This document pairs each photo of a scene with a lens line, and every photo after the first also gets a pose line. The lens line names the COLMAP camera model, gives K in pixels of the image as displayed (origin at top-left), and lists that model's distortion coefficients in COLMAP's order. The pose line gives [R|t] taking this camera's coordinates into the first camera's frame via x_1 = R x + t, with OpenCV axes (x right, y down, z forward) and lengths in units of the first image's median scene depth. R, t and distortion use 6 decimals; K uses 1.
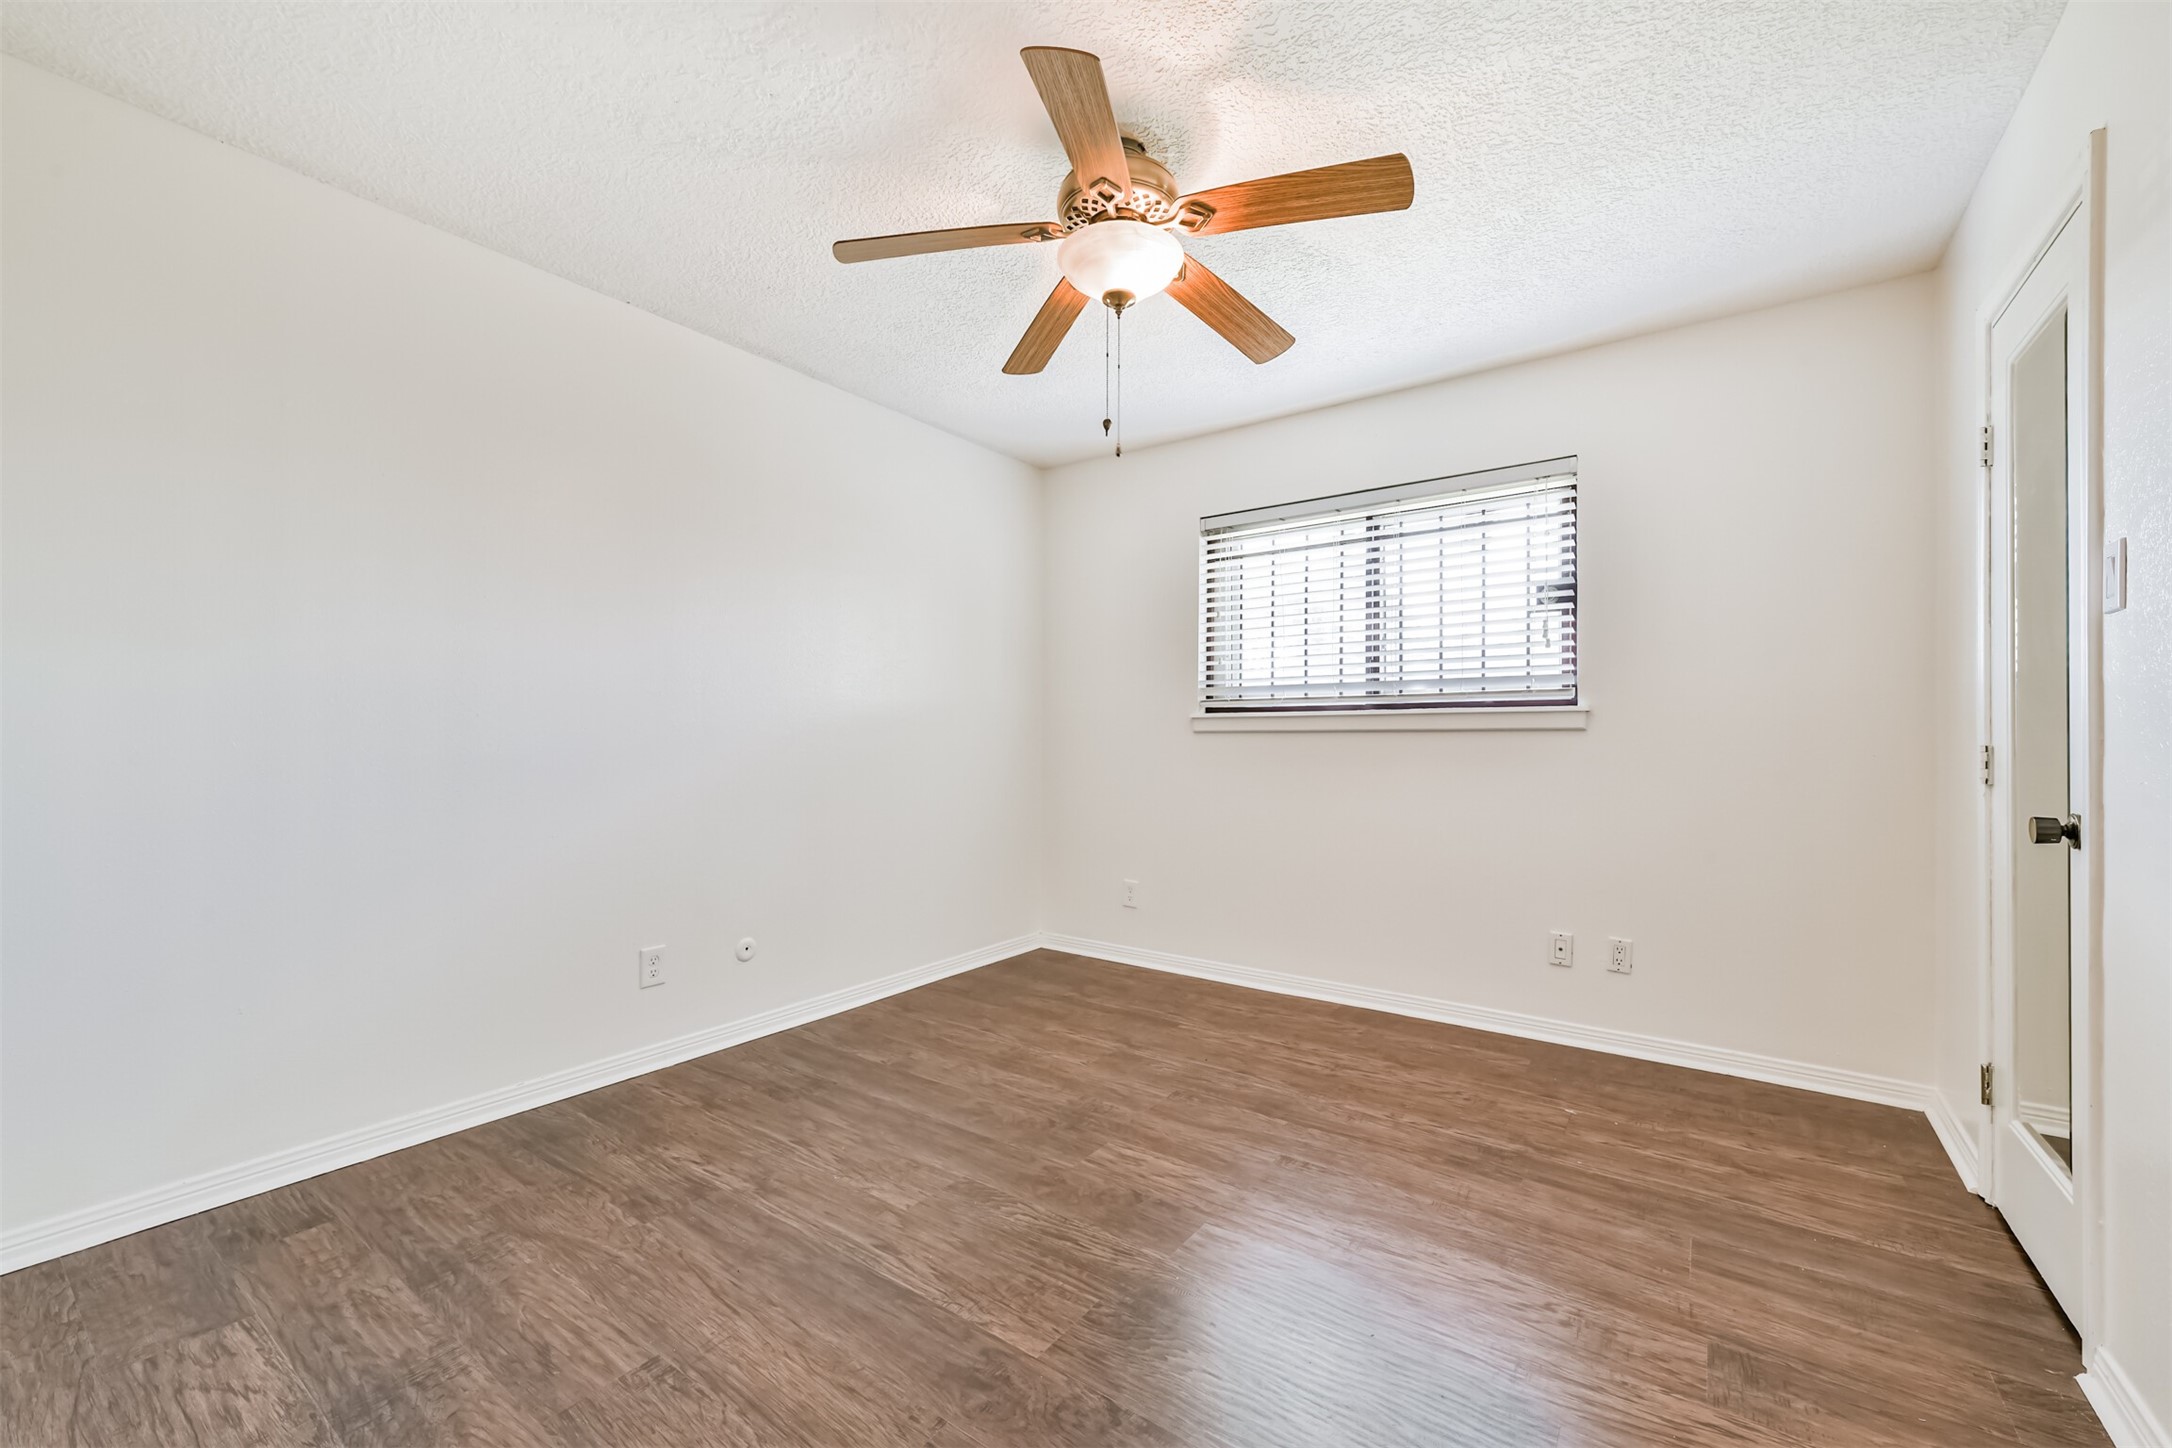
lens RADIAL K [[914.0, 0, 1083.5], [0, 914.0, 738.4], [0, 0, 1]] dist [-0.001882, -0.000036]
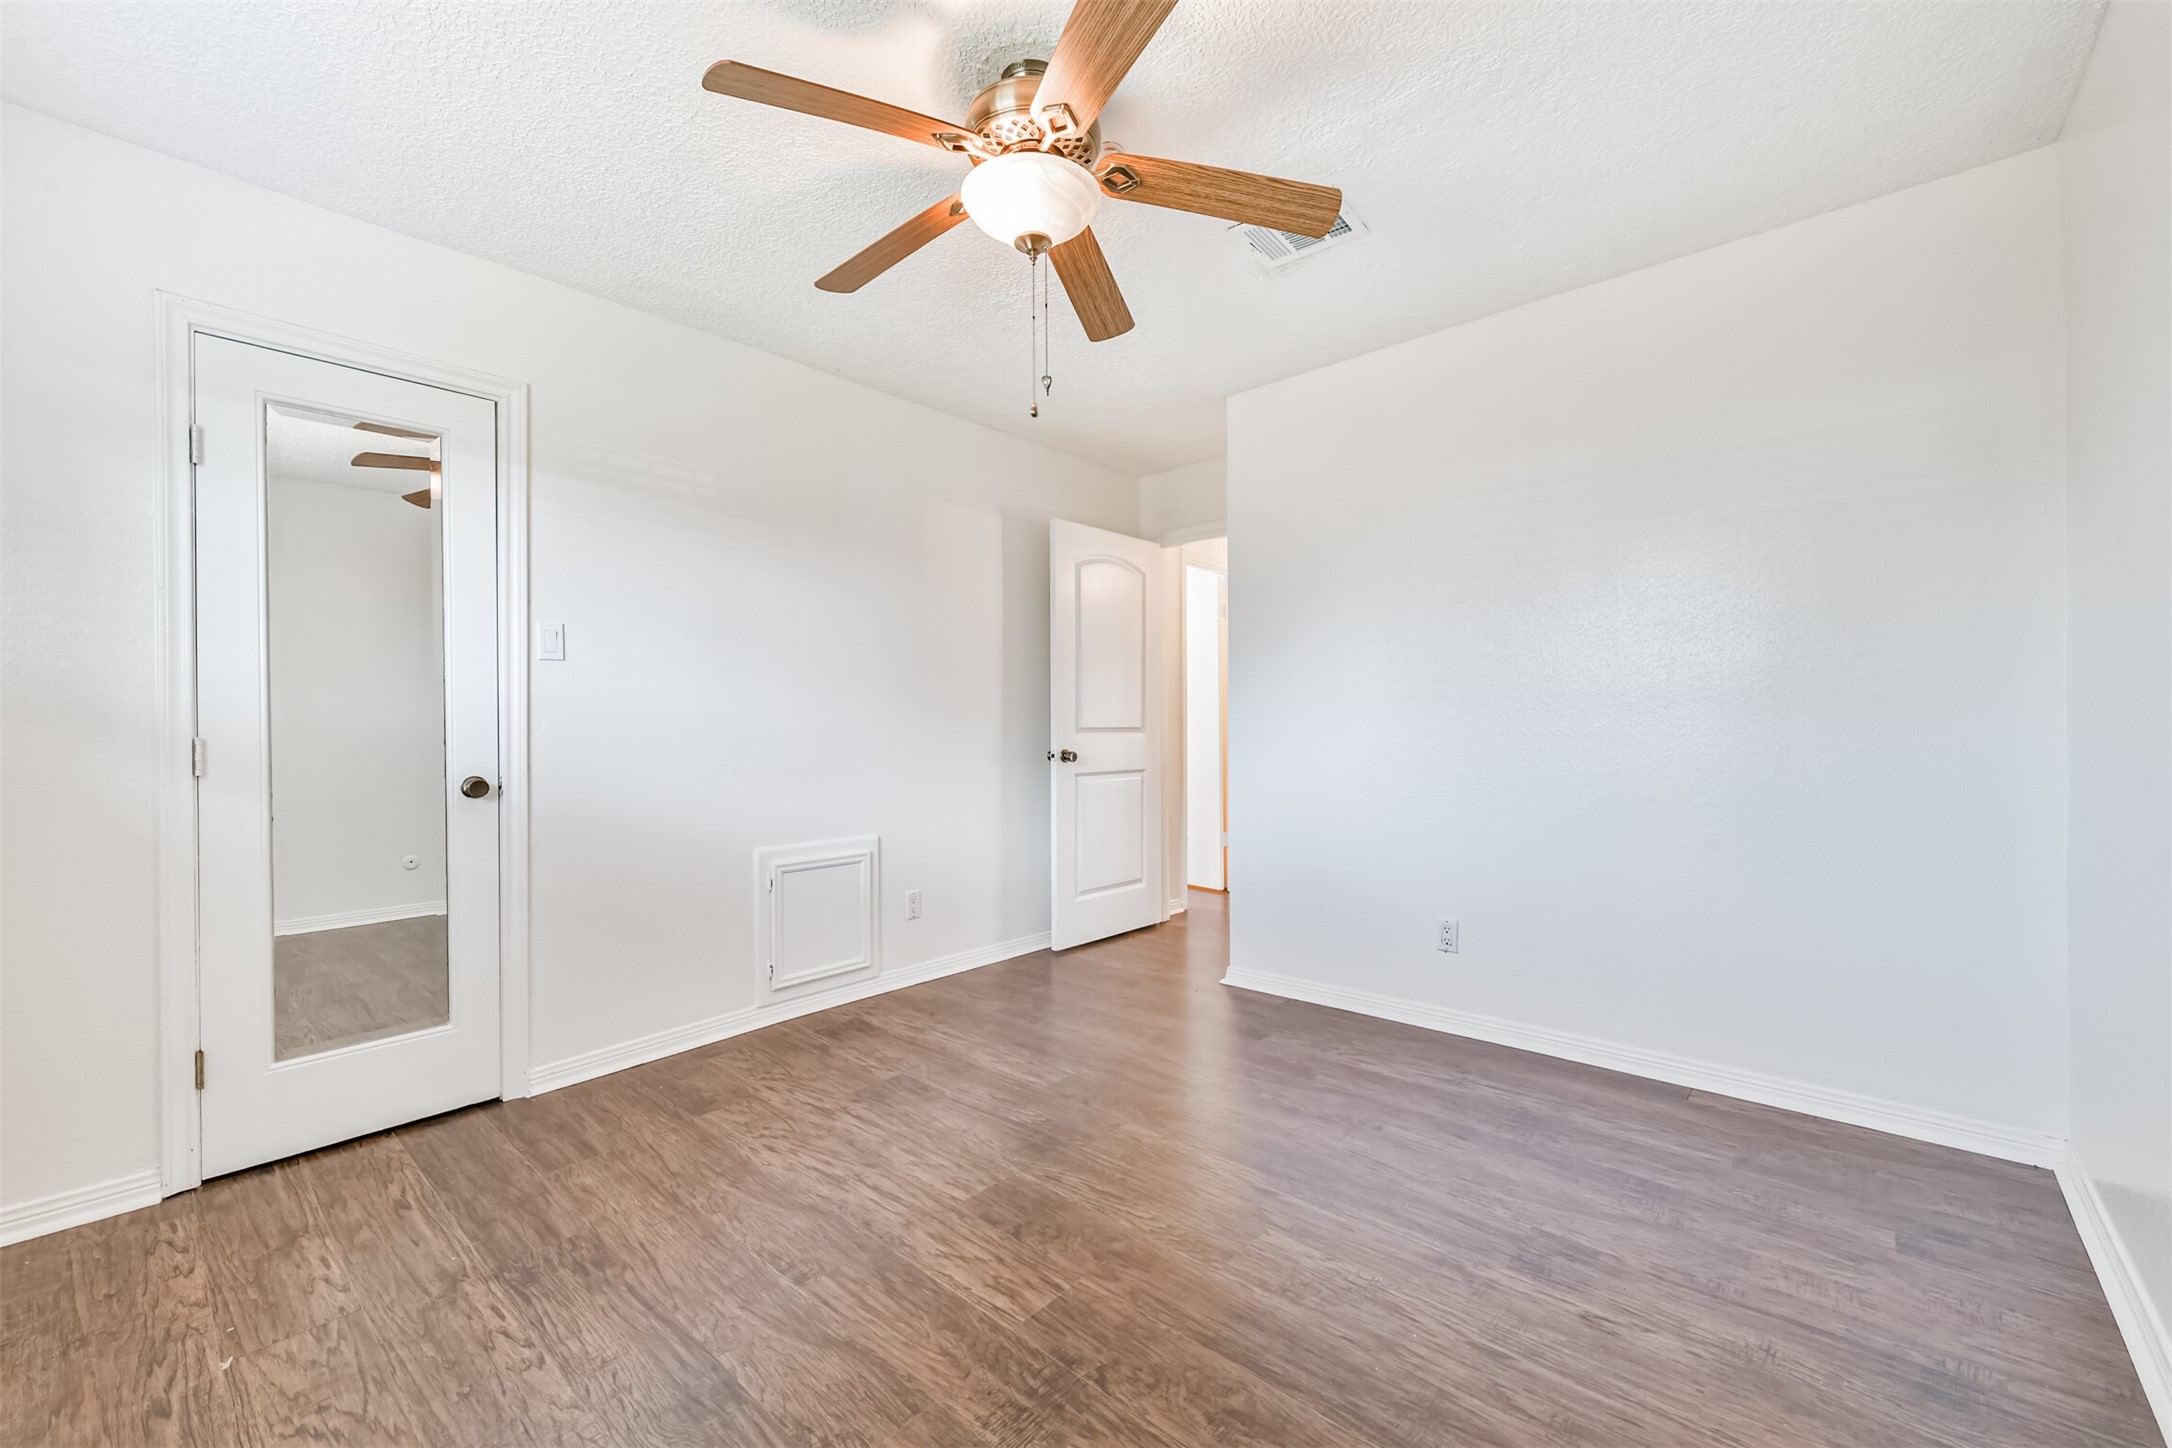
lens RADIAL K [[914.0, 0, 1083.5], [0, 914.0, 738.4], [0, 0, 1]] dist [-0.001882, -0.000036]
pose [[-0.994840, 0.003734, 0.101391, -0.101128], [0.005521, 0.999834, 0.017347, -0.005162], [-0.101310, 0.017817, -0.994695, 1.899027]]
